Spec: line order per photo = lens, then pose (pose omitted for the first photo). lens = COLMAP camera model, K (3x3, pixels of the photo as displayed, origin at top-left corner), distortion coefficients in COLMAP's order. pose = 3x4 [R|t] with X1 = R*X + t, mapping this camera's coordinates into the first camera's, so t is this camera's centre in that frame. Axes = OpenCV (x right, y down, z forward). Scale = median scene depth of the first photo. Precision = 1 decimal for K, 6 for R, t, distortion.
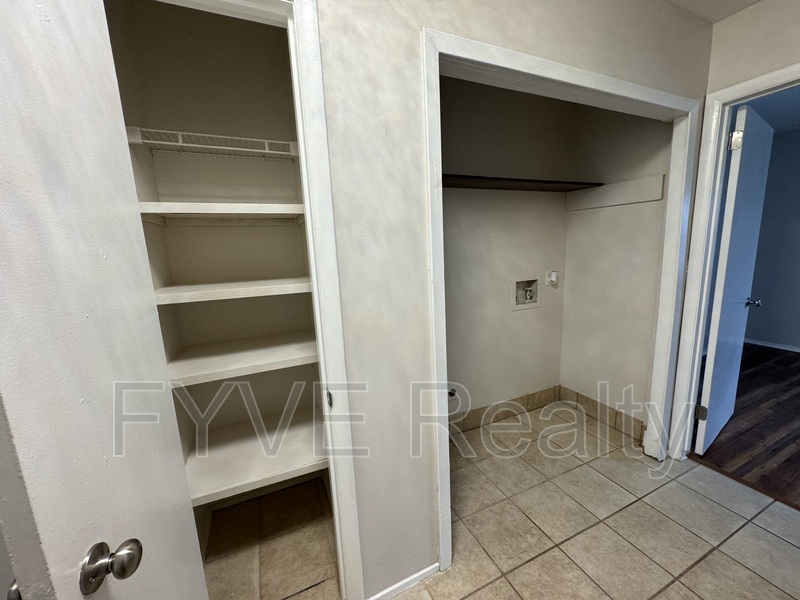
lens RADIAL K [[317.1, 0, 398.0], [0, 317.1, 299.1], [0, 0, 1]] dist [-0.000404, -0.000502]
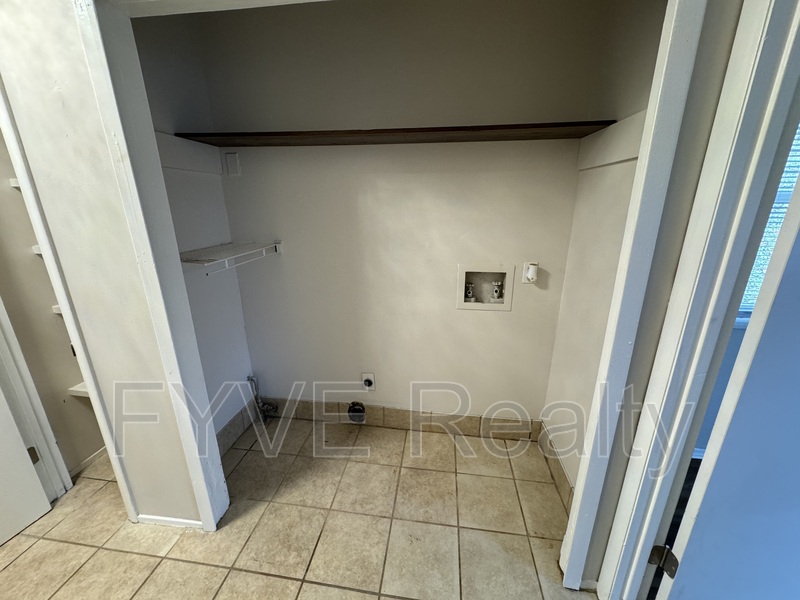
lens RADIAL K [[317.1, 0, 398.0], [0, 317.1, 299.1], [0, 0, 1]] dist [-0.000404, -0.000502]
pose [[0.849056, 0.189901, -0.492992, 0.856590], [-0.117993, 0.977755, 0.173418, -0.141199], [0.514958, -0.089072, 0.852575, 0.389249]]
